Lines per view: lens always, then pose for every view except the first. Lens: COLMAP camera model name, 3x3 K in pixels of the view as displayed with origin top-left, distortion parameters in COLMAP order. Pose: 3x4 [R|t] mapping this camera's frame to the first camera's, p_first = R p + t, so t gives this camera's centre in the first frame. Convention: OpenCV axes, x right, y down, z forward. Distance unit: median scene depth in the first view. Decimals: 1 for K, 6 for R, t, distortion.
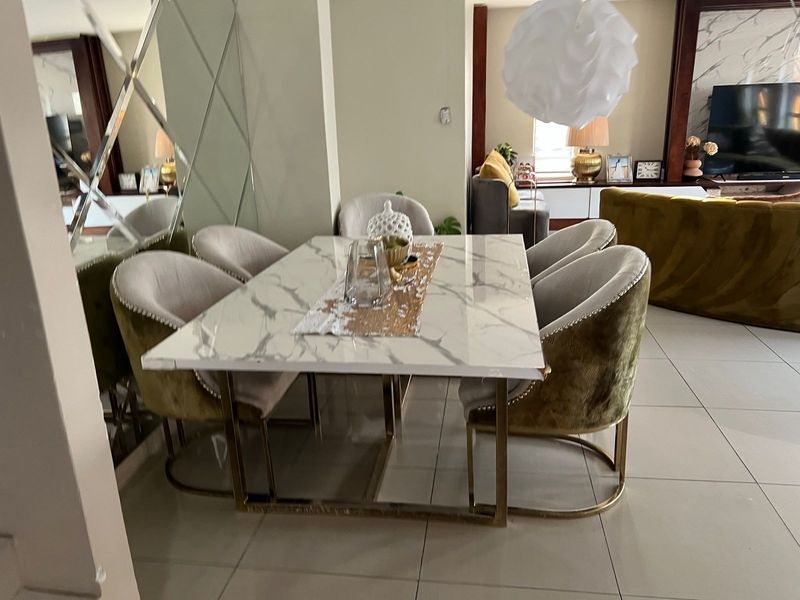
lens RADIAL K [[600.2, 0, 392.8], [0, 600.2, 296.6], [0, 0, 1]] dist [0.035631, -0.048803]
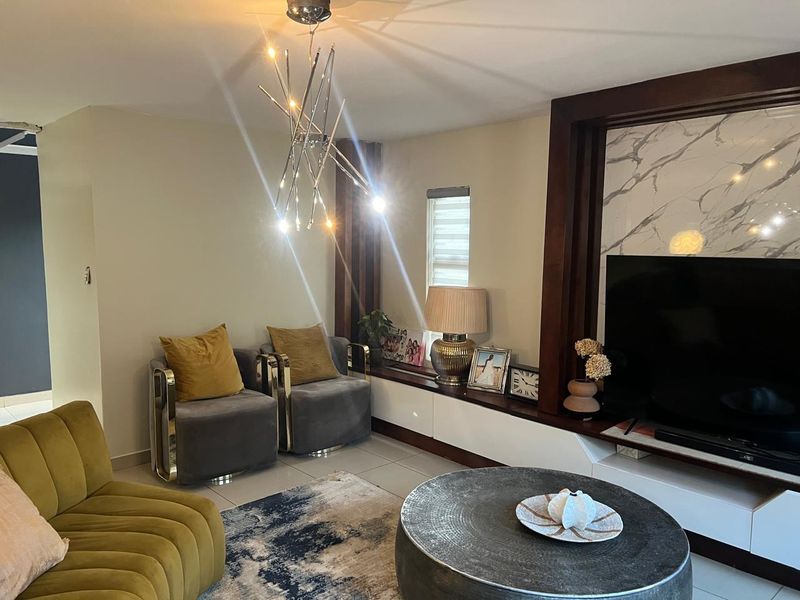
lens RADIAL K [[600.2, 0, 398.1], [0, 600.2, 302.2], [0, 0, 1]] dist [0.035631, -0.048803]
pose [[0.781027, 0.109972, -0.614738, 0.679579], [-0.221133, 0.969295, -0.107550, -0.195956], [0.584035, 0.219938, 0.781365, 0.449018]]
